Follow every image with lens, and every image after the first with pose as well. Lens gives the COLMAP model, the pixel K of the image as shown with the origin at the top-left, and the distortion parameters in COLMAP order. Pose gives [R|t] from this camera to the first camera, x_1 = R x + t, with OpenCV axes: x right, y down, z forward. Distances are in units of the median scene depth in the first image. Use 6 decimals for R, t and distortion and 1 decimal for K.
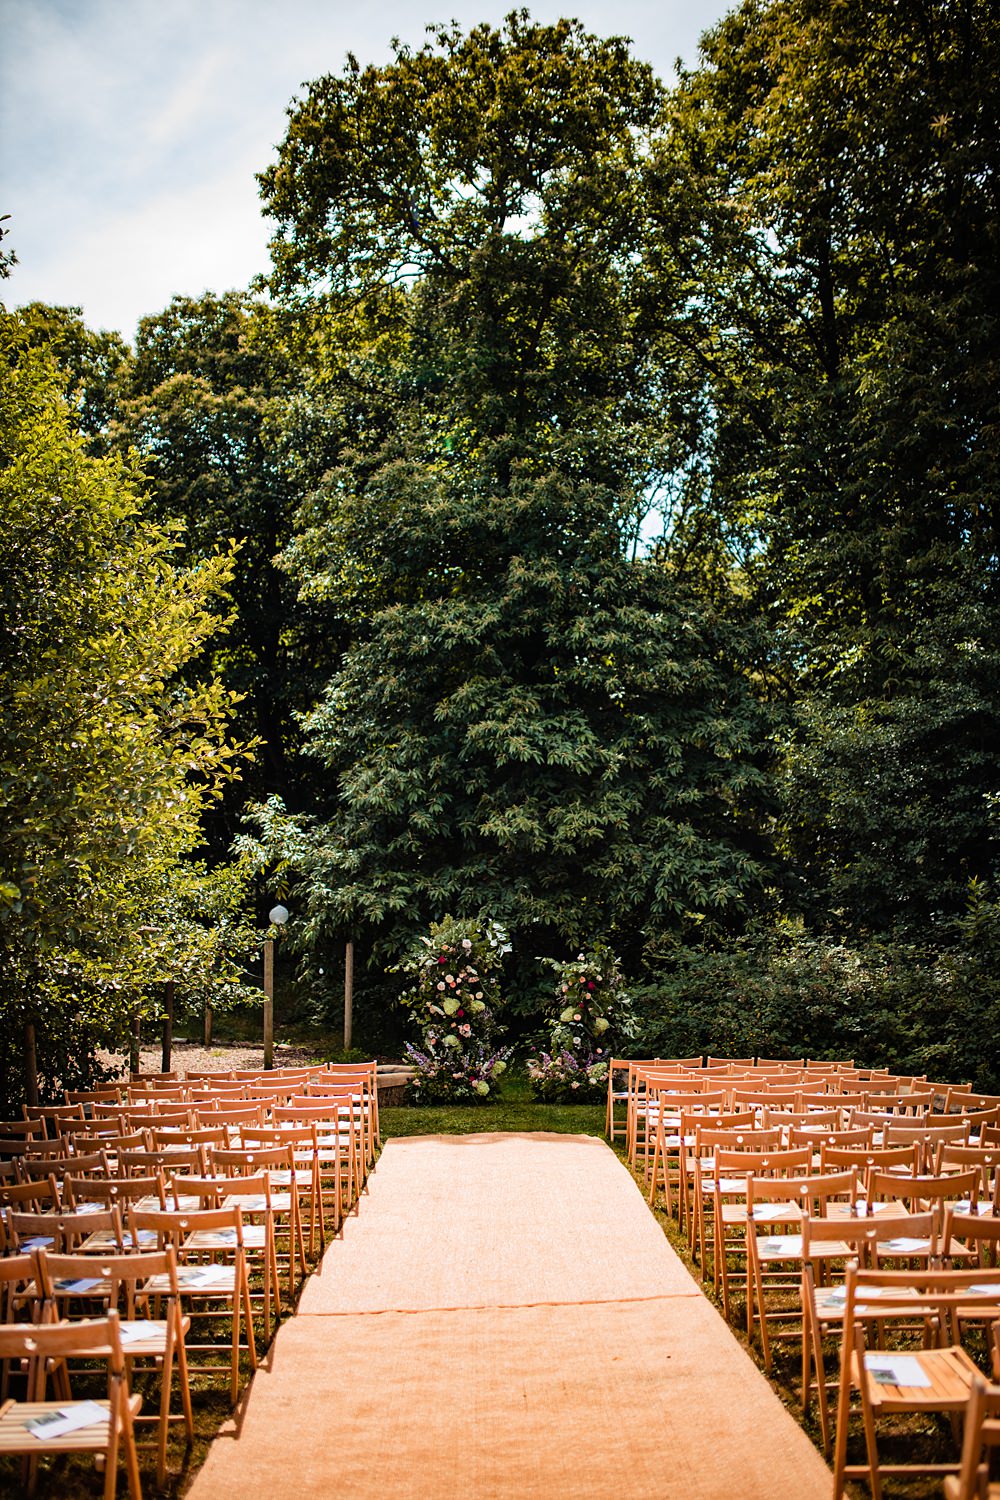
lens RADIAL K [[1511.2, 0, 500.0], [0, 1511.2, 750.0], [0, 0, 1]] dist [-0.004782, -0.001851]
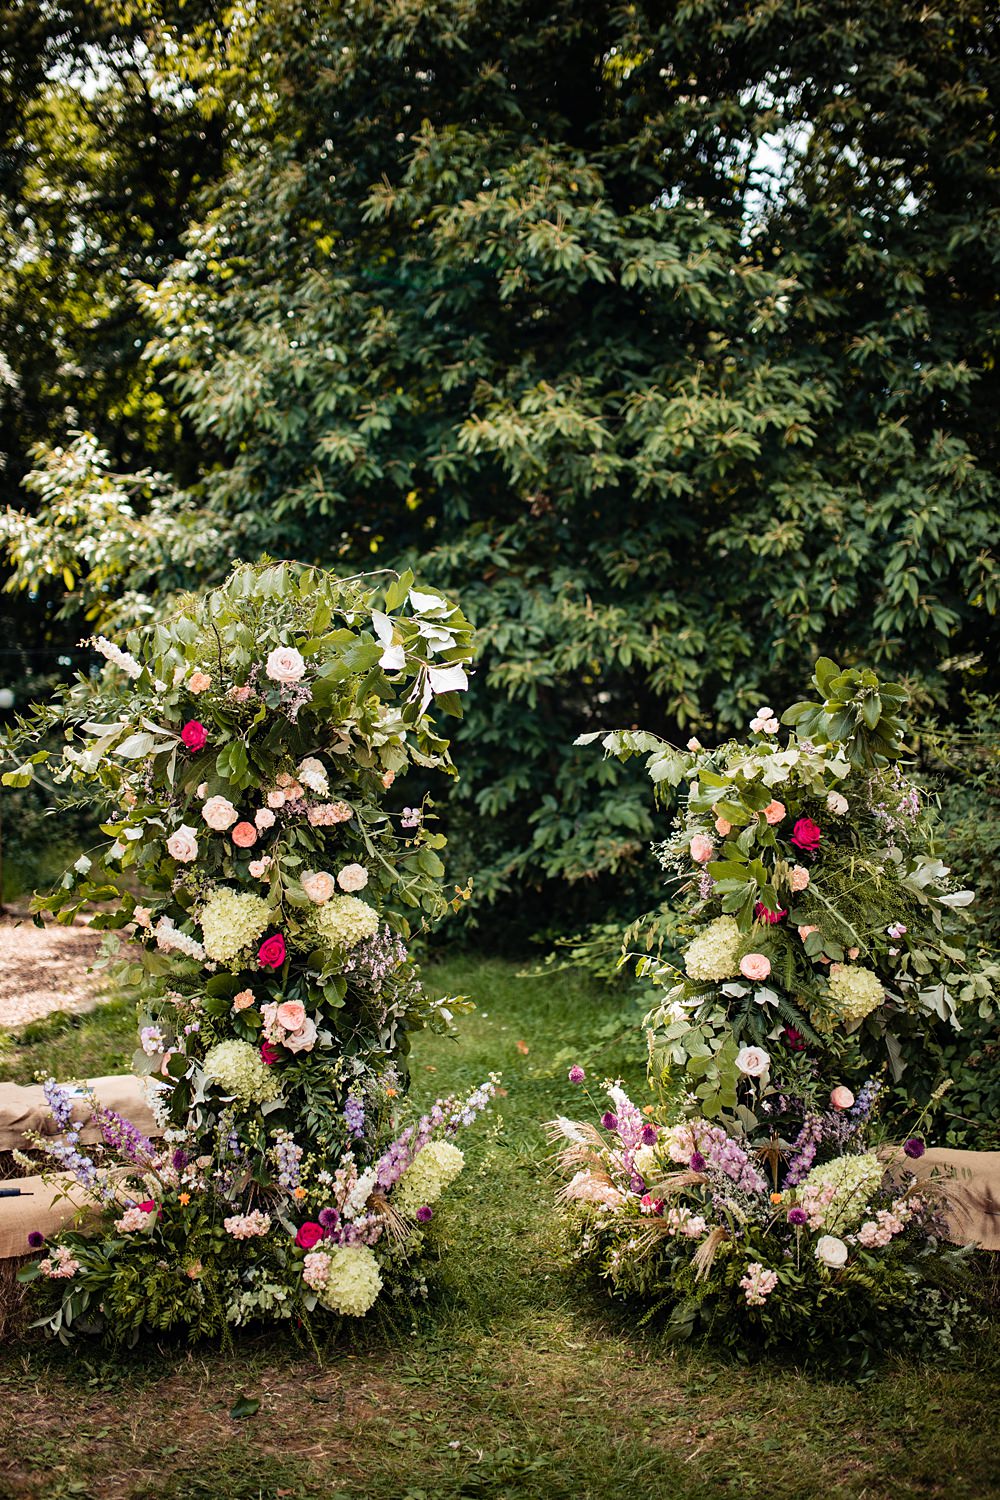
lens RADIAL K [[1539.0, 0, 500.0], [0, 1539.0, 750.0], [0, 0, 1]] dist [-0.082048, 0.006302]
pose [[0.998884, -0.007932, -0.046561, 0.021748], [0.013852, 0.991645, 0.128251, 0.108941], [0.045155, -0.128753, 0.990648, 0.748408]]
